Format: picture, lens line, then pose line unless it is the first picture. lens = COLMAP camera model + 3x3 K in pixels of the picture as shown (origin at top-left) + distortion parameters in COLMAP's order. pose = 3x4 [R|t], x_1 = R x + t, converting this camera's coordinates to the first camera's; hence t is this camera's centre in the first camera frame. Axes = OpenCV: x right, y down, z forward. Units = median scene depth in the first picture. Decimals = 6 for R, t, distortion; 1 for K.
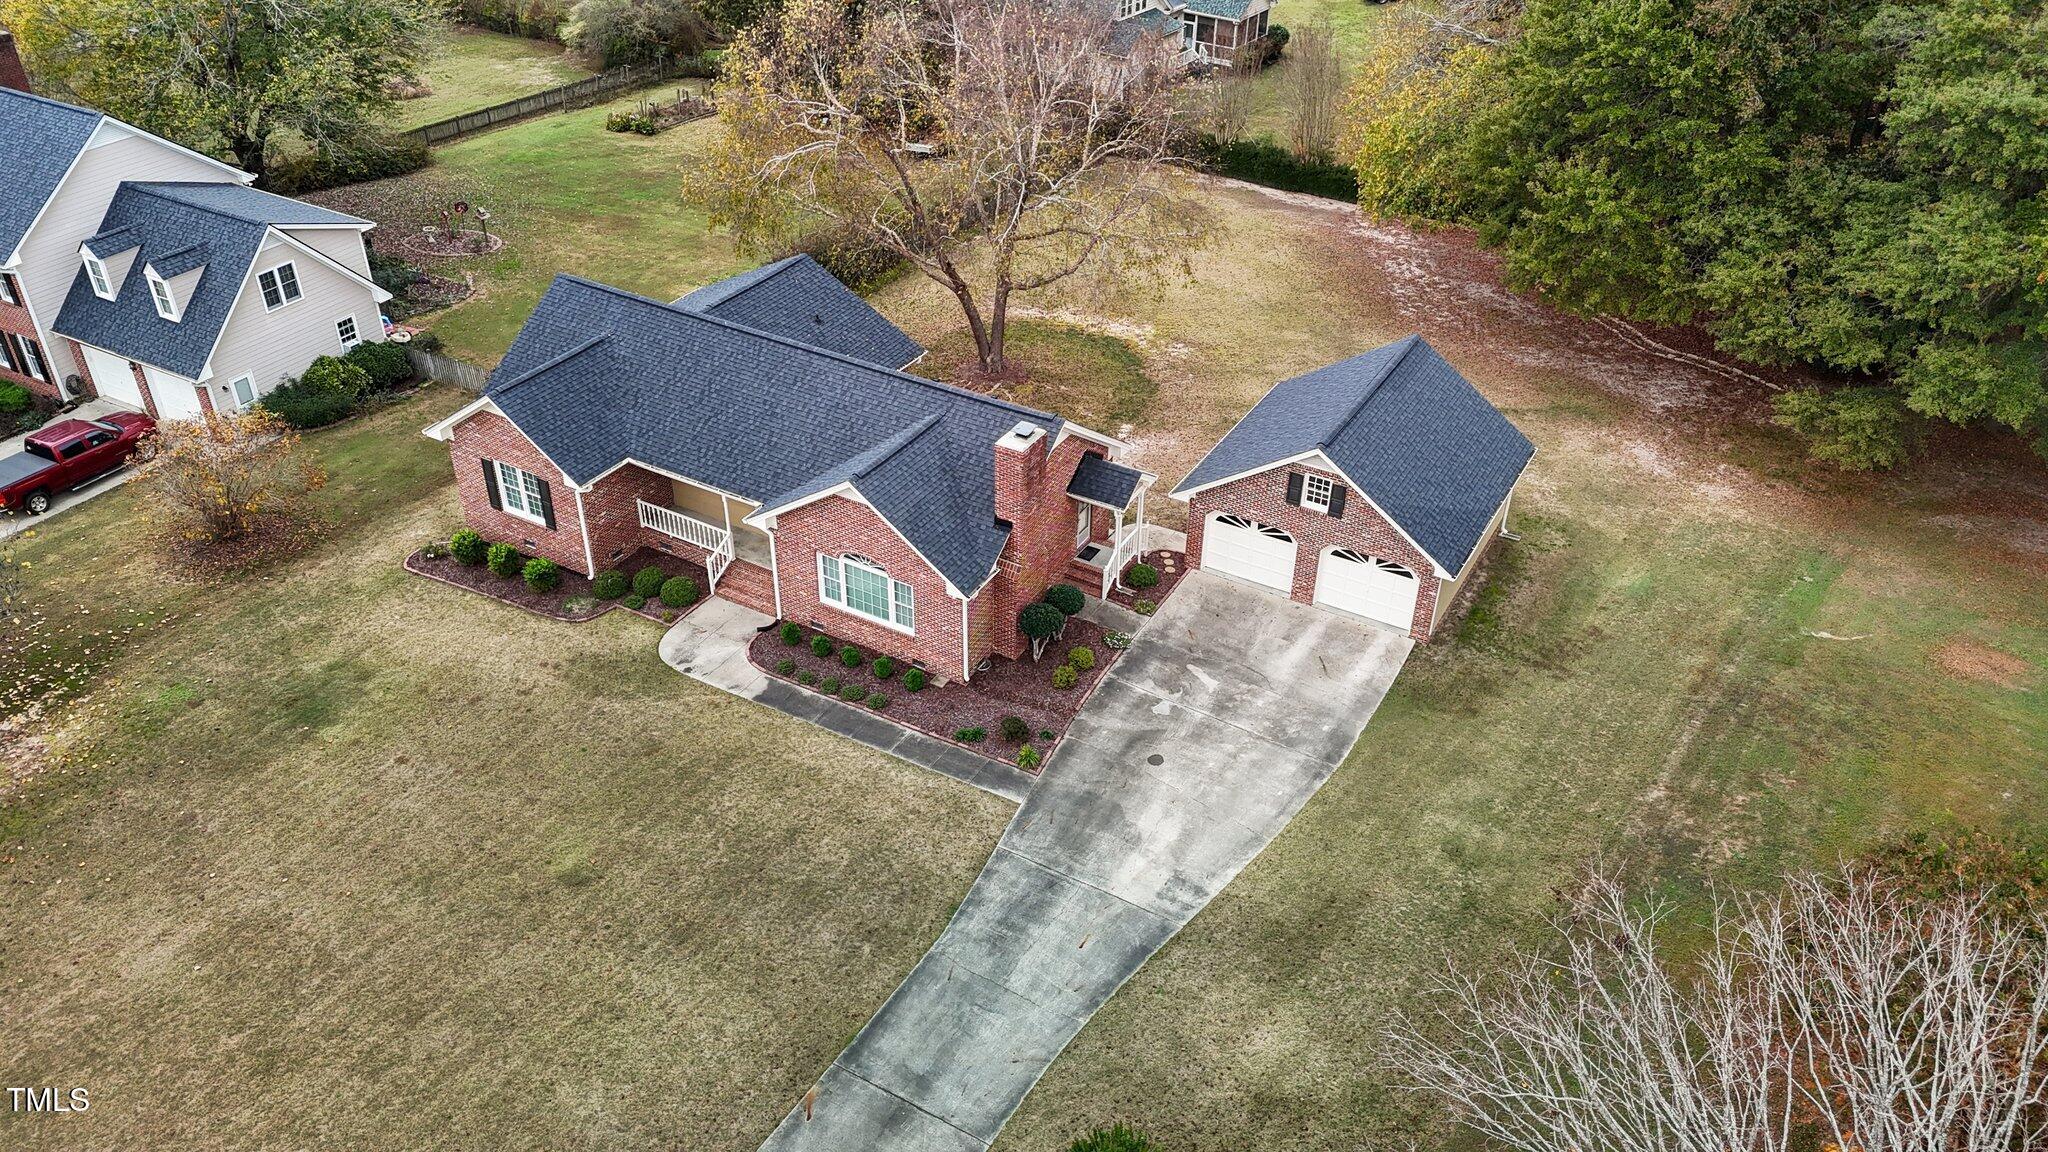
lens RADIAL K [[1492.7, 0, 1024.0], [0, 1492.7, 576.0], [0, 0, 1]] dist [0.102824, -0.115893]
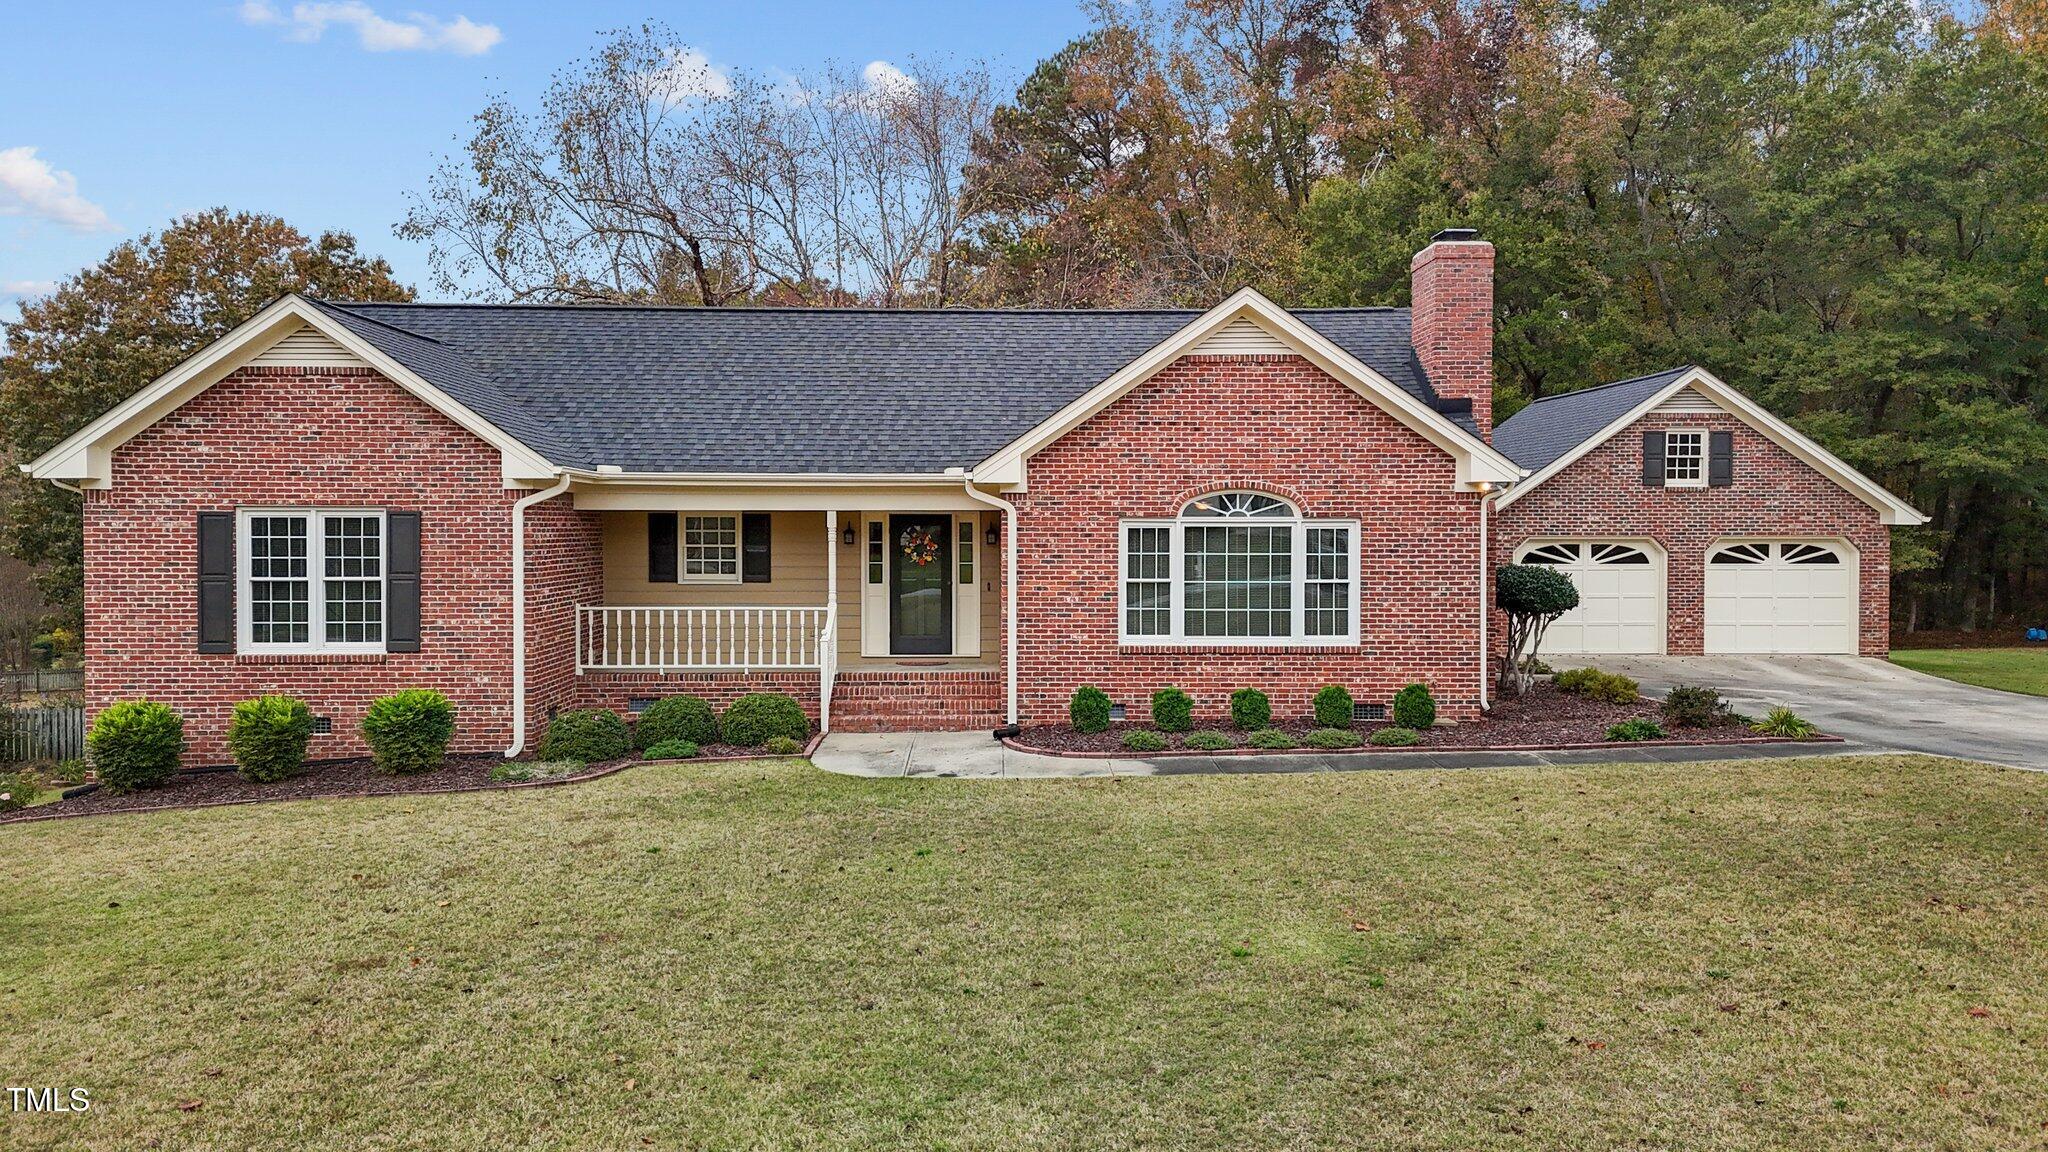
lens RADIAL K [[1518.1, 0, 1017.0], [0, 1518.1, 535.8], [0, 0, 1]] dist [0.041106, 0.002837]
pose [[0.856485, -0.019348, 0.515809, -0.390500], [0.301753, 0.829521, -0.469936, 0.193352], [-0.418782, 0.558141, 0.716311, 0.620331]]
